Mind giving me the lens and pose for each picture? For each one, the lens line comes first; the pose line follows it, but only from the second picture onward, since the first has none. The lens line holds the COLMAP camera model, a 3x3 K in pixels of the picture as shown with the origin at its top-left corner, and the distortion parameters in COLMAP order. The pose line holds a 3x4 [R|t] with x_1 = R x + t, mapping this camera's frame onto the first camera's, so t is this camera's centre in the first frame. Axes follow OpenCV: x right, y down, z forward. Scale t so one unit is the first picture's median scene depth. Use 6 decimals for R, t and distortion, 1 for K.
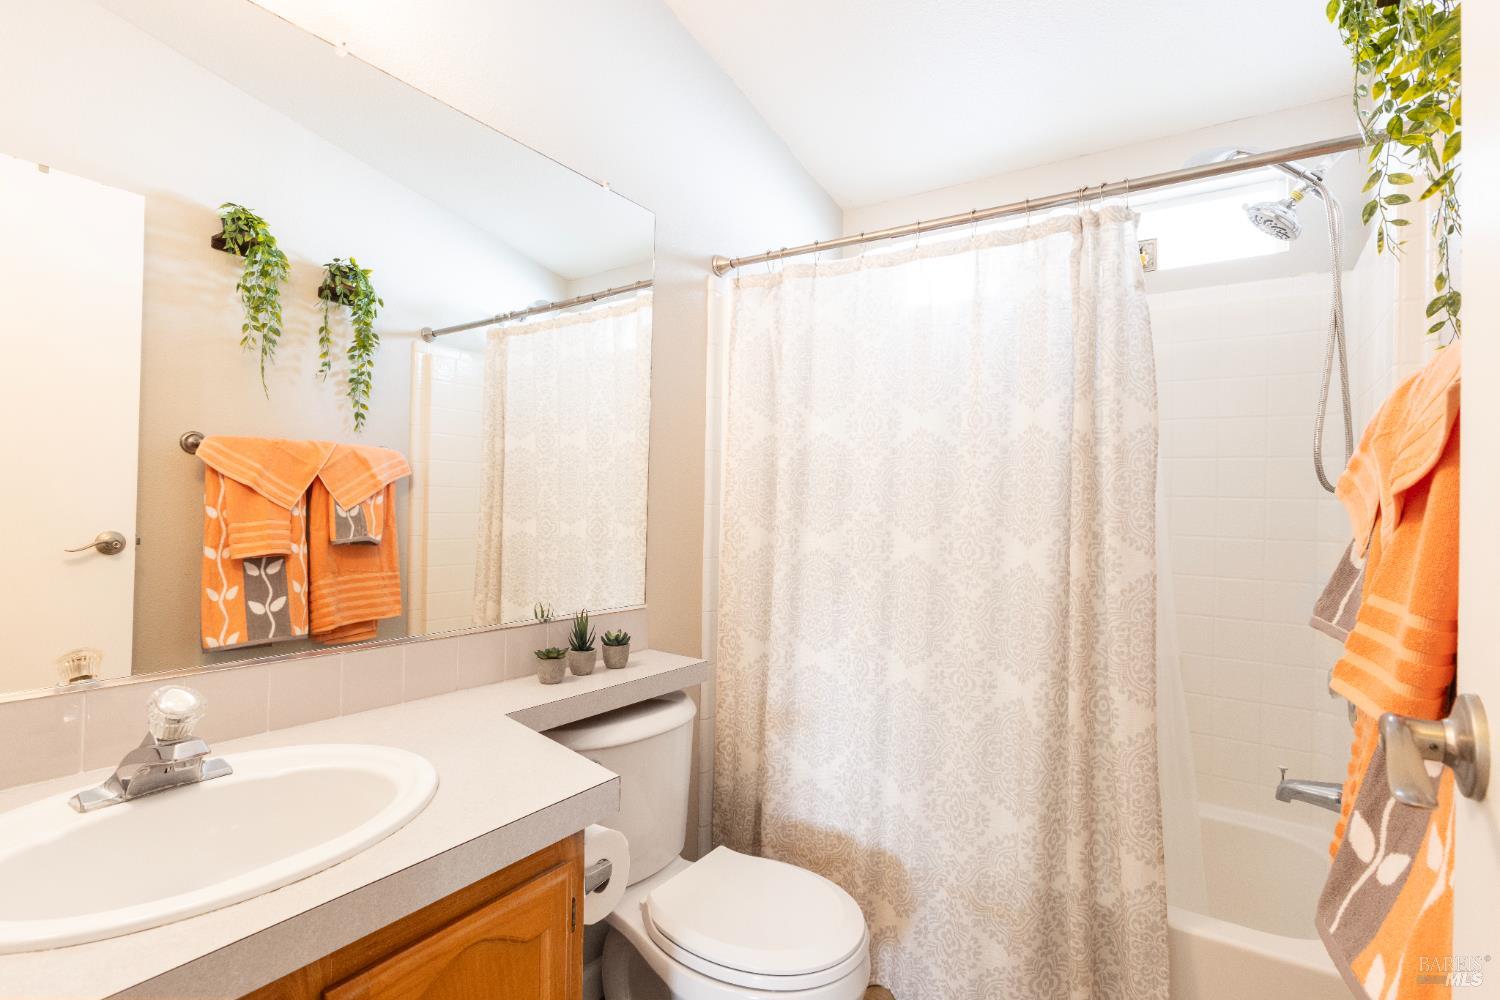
lens RADIAL K [[685.8, 0, 750.0], [0, 685.8, 500.0], [0, 0, 1]] dist [-0.000203, -0.000086]
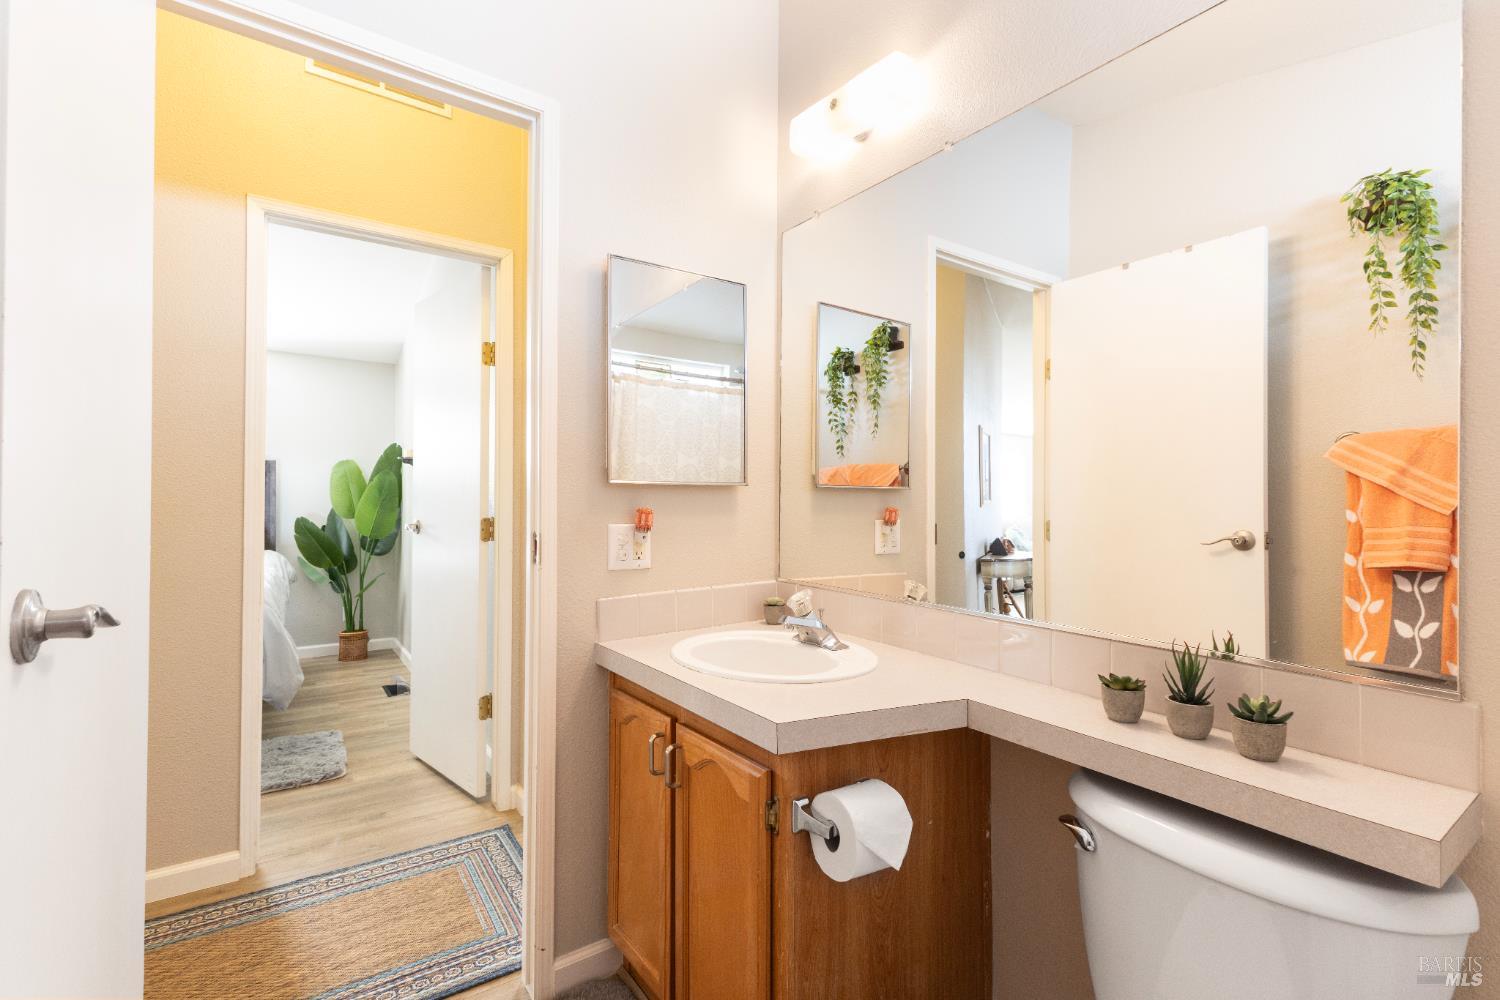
lens RADIAL K [[663.1, 0, 748.6], [0, 663.1, 496.2], [0, 0, 1]] dist [0.006941, 0.000032]
pose [[-0.322329, -0.025208, -0.946292, 0.334098], [-0.012258, 0.999673, -0.022455, 0.021045], [0.946548, 0.004362, -0.322532, 0.502425]]
